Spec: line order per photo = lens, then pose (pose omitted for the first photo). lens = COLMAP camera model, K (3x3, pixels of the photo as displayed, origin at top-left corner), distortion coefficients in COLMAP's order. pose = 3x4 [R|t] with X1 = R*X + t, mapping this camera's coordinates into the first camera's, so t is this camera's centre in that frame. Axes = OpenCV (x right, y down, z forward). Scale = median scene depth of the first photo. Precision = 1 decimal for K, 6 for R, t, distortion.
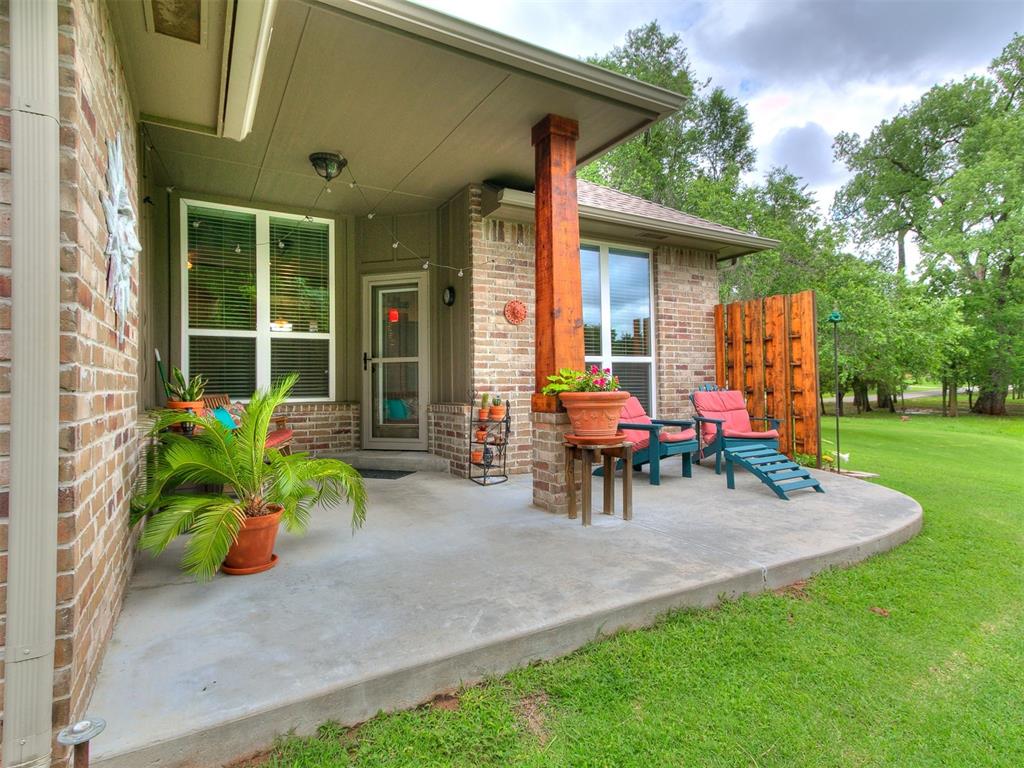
lens RADIAL K [[533.0, 0, 484.2], [0, 533.0, 383.8], [0, 0, 1]] dist [-0.001515, 0.018367]
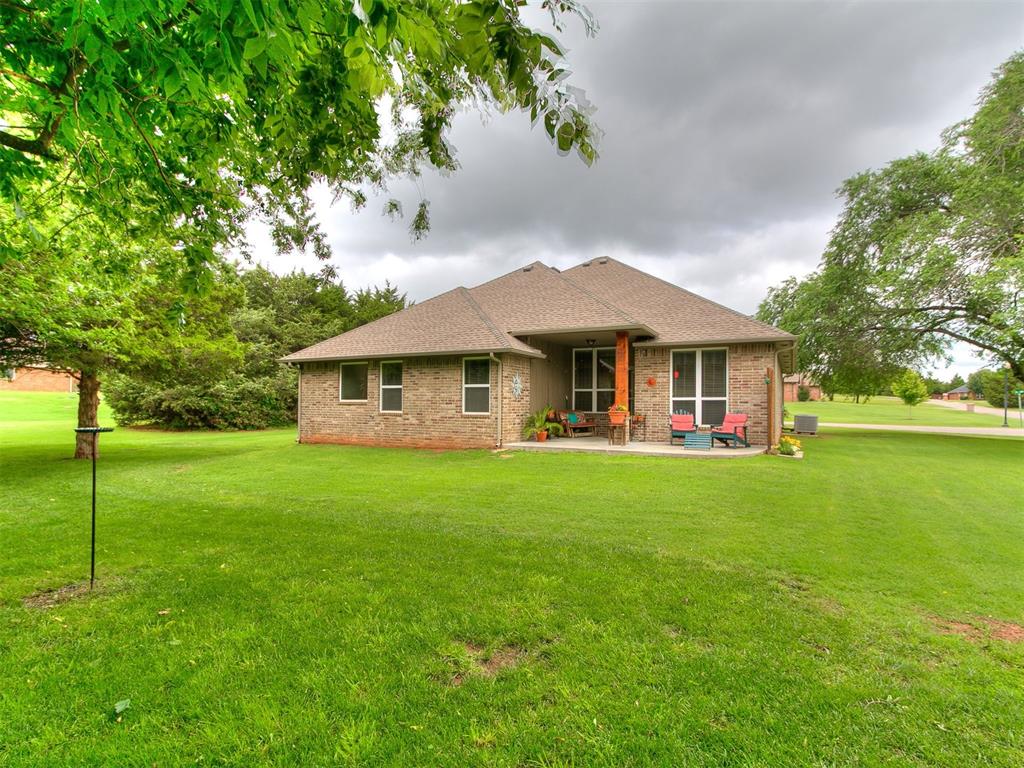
lens RADIAL K [[507.2, 0, 500.3], [0, 507.2, 393.8], [0, 0, 1]] dist [-0.000193, 0.014723]
pose [[0.534014, -0.003156, -0.845469, 1.839269], [-0.010705, 0.999888, -0.010493, -0.039438], [0.845408, 0.014654, 0.533921, -1.029361]]
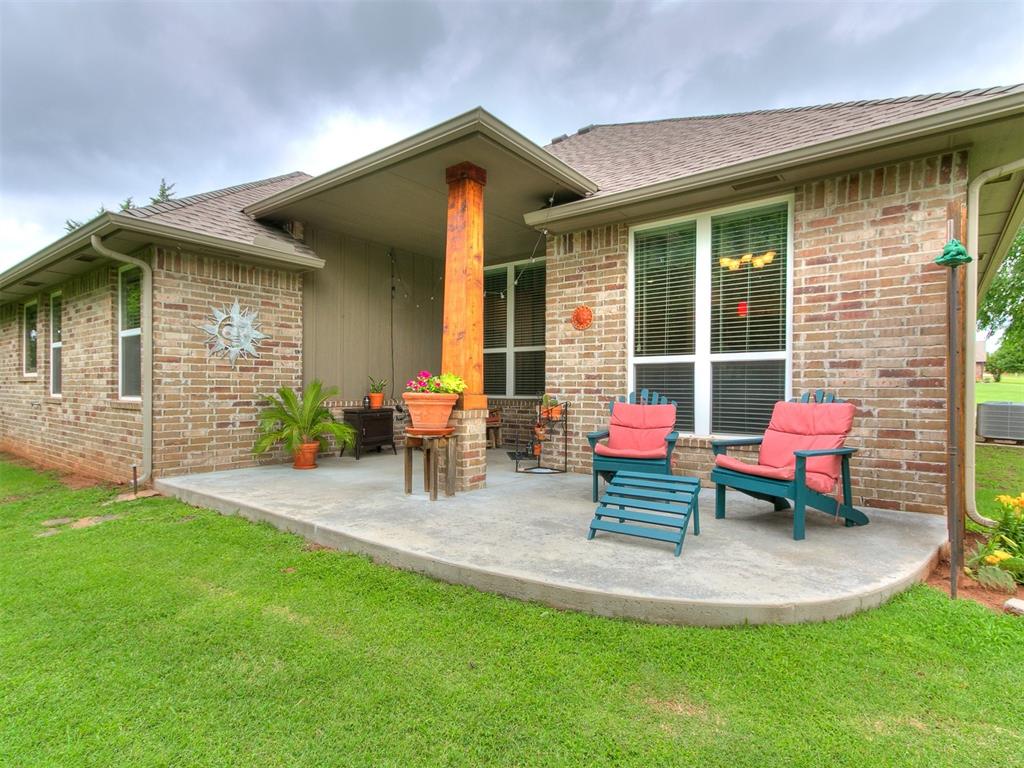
lens RADIAL K [[533.0, 0, 484.2], [0, 533.0, 383.8], [0, 0, 1]] dist [-0.001515, 0.018367]
pose [[0.377359, 0.007617, -0.926036, 0.951531], [-0.008051, 0.999955, 0.004944, -0.009529], [0.926032, 0.005589, 0.377404, 0.439061]]
